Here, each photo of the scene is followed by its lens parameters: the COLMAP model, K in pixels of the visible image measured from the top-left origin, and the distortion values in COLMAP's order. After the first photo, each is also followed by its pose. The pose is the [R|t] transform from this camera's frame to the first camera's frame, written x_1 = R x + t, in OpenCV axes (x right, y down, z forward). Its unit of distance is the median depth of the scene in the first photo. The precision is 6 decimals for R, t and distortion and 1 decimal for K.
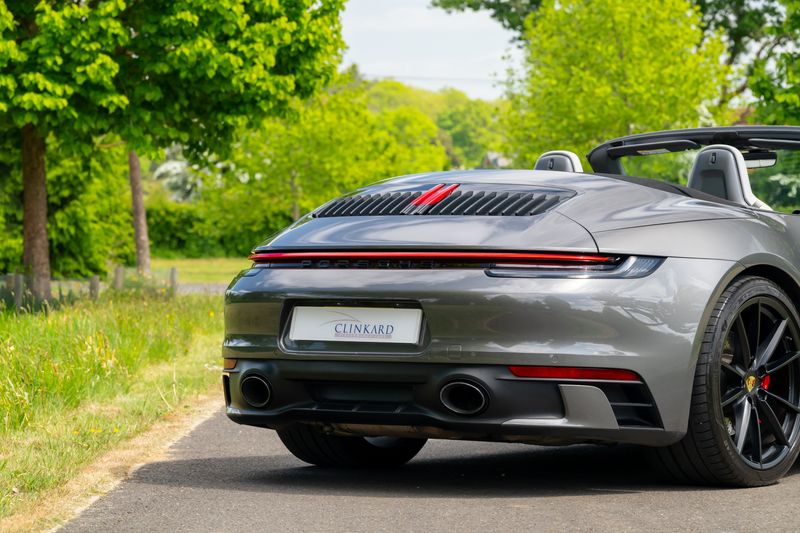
lens RADIAL K [[2830.3, 0, 327.4], [0, 2830.3, 266.1], [0, 0, 1]] dist [0.024300, -0.997360]
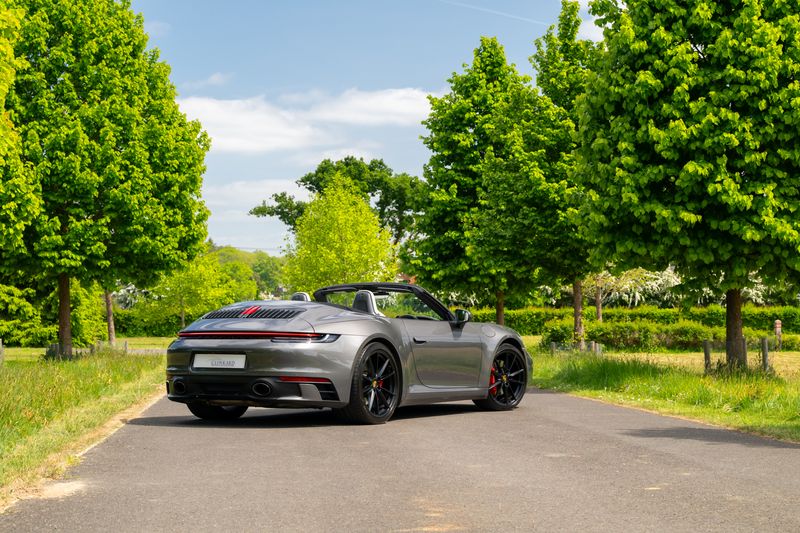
lens RADIAL K [[1878.1, 0, 400.0], [0, 1878.1, 266.5], [0, 0, 1]] dist [0.021160, -0.606262]
pose [[0.993204, 0.005356, 0.116266, -0.024336], [-0.000392, 0.999089, -0.042676, 0.007414], [-0.116389, 0.042340, 0.992301, -0.659447]]
